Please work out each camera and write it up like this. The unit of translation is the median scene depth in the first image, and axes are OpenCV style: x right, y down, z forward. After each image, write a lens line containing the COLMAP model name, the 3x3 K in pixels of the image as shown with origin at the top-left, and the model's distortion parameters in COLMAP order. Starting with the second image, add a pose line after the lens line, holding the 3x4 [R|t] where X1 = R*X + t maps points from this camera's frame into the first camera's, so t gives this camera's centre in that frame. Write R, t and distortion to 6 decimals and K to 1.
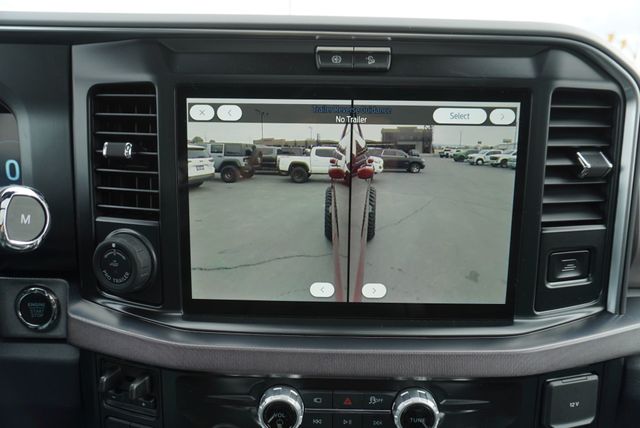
lens RADIAL K [[437.3, 0, 319.4], [0, 437.3, 227.2], [0, 0, 1]] dist [-0.054012, 0.038424]
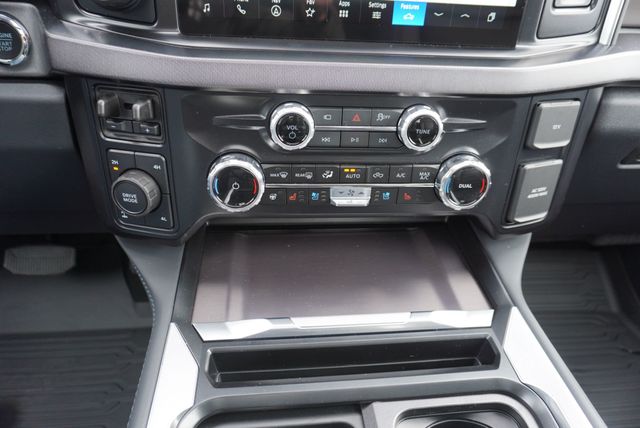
lens RADIAL K [[437.3, 0, 319.4], [0, 437.3, 227.2], [0, 0, 1]] dist [-0.054012, 0.038424]
pose [[0.992331, -0.027758, 0.120449, -0.146086], [-0.014578, 0.941377, 0.337042, 0.282534], [-0.122743, -0.336213, 0.933753, -0.040039]]
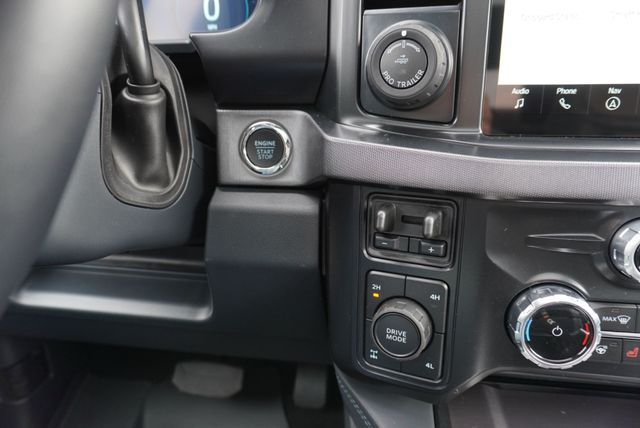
lens RADIAL K [[437.3, 0, 319.4], [0, 437.3, 227.2], [0, 0, 1]] dist [-0.054012, 0.038424]
pose [[0.988799, 0.026015, -0.146966, -0.495585], [-0.015781, 0.997396, 0.070379, 0.322334], [0.148414, -0.067271, 0.986635, 0.216003]]
